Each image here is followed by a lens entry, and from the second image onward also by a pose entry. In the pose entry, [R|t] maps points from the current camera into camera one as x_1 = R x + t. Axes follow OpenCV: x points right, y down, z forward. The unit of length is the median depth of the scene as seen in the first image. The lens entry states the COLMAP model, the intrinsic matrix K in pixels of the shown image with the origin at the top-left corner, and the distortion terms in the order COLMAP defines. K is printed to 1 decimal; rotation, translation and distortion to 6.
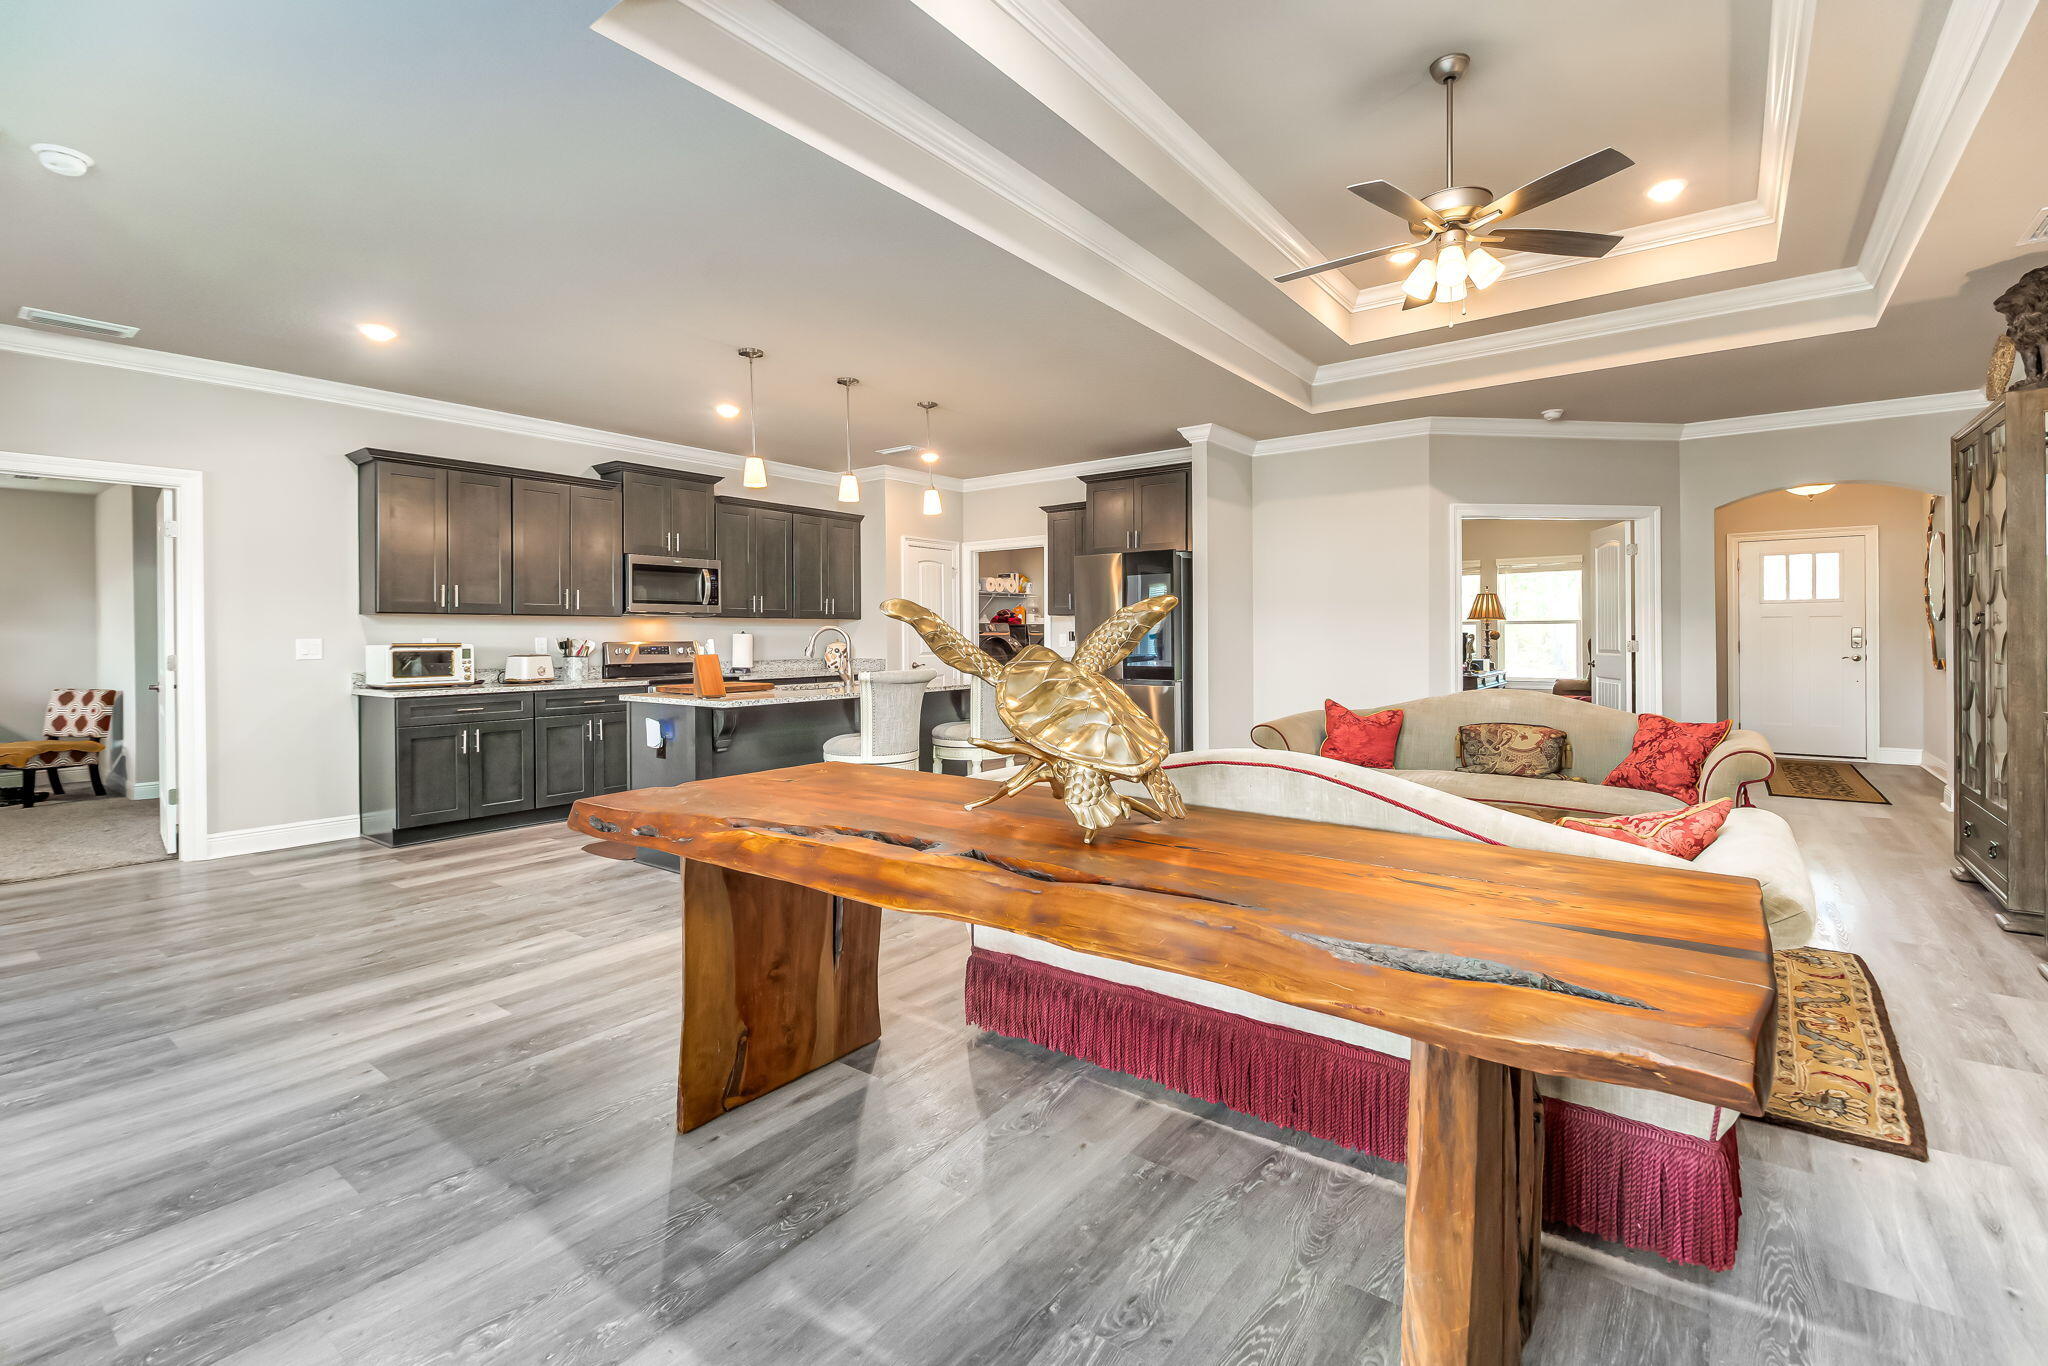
lens RADIAL K [[914.1, 0, 1029.8], [0, 914.1, 644.0], [0, 0, 1]] dist [0.002612, -0.008601]
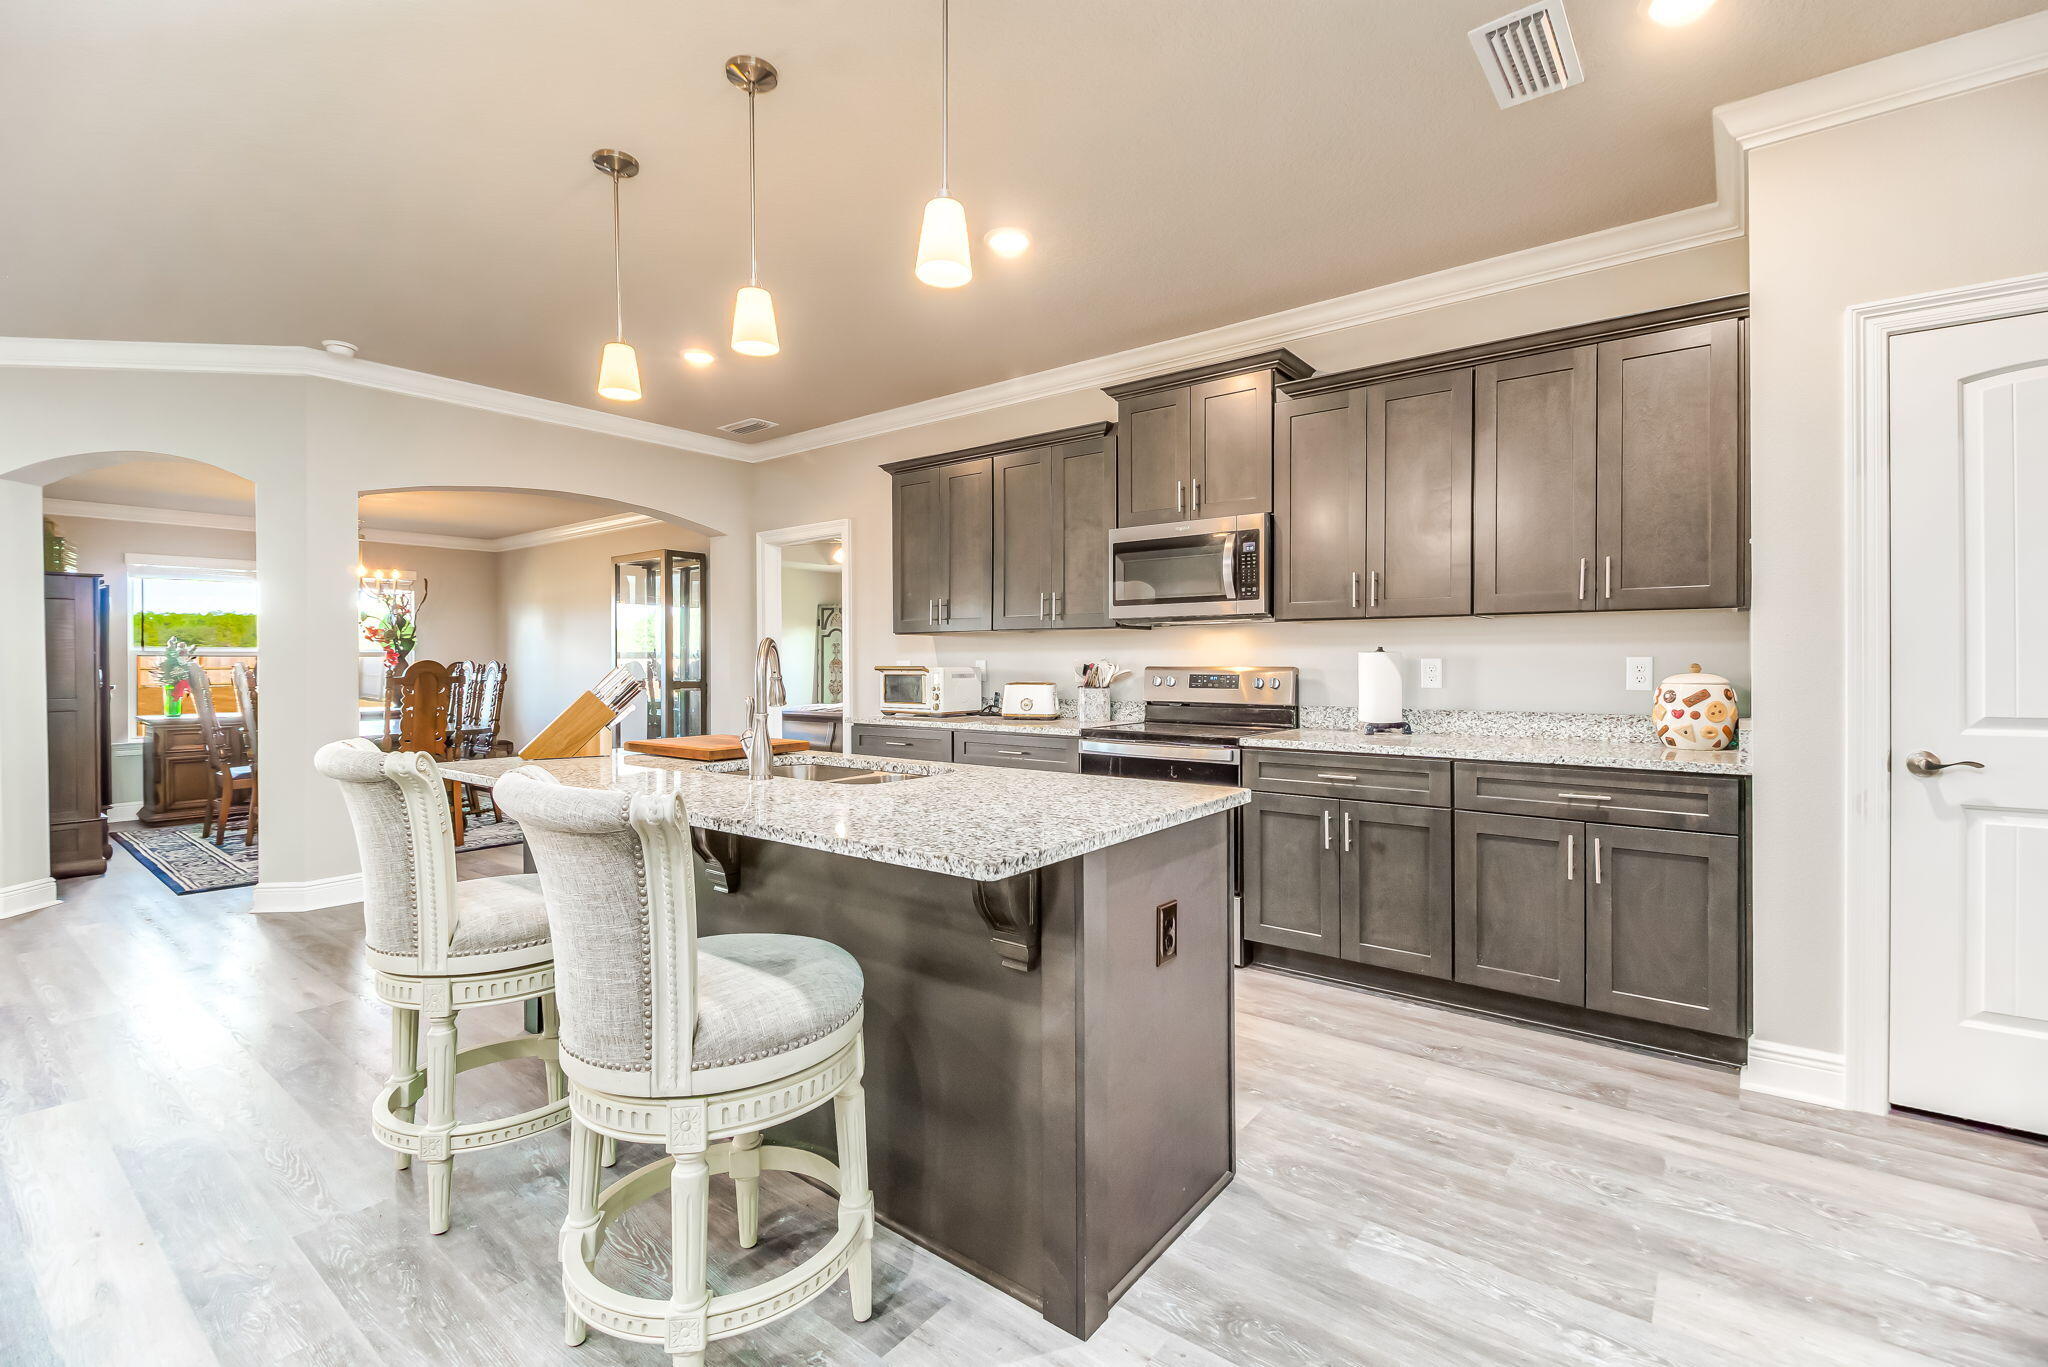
lens RADIAL K [[908.0, 0, 1025.9], [0, 908.0, 667.5], [0, 0, 1]] dist [-0.001505, -0.000631]
pose [[-0.020833, 0.014400, -0.999679, 0.211288], [-0.004182, 0.999886, 0.014490, -0.011398], [0.999774, 0.004483, -0.020770, 0.998062]]
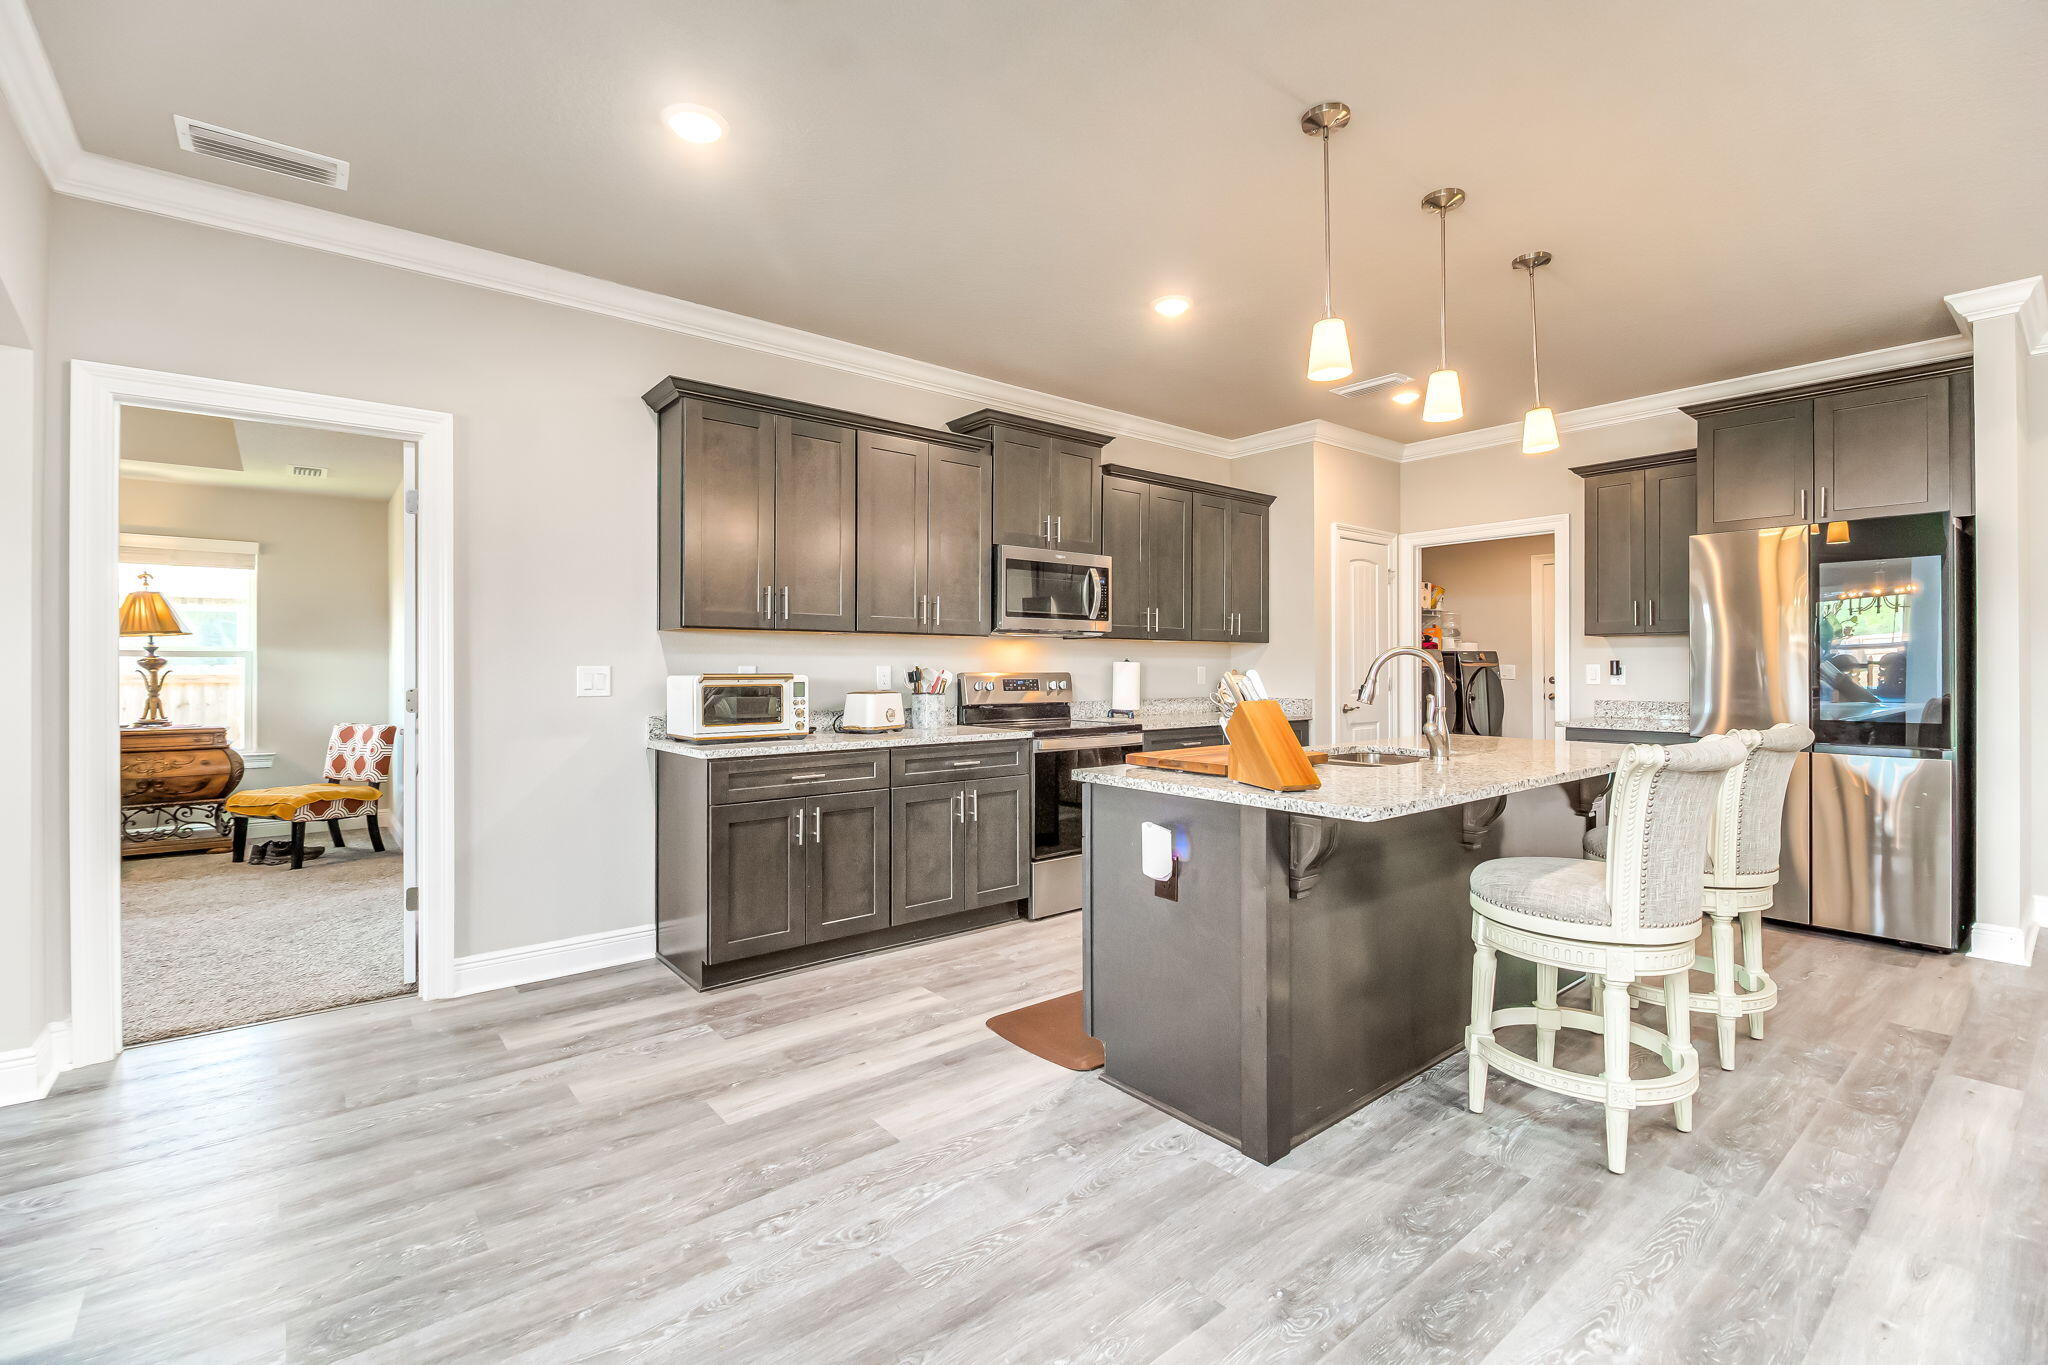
lens RADIAL K [[908.0, 0, 1025.9], [0, 908.0, 666.5], [0, 0, 1]] dist [-0.001505, -0.000631]
pose [[0.971588, 0.005251, -0.236622, -0.270021], [-0.007228, 0.999946, -0.007488, -0.002183], [0.236570, 0.008985, 0.971573, 0.357514]]
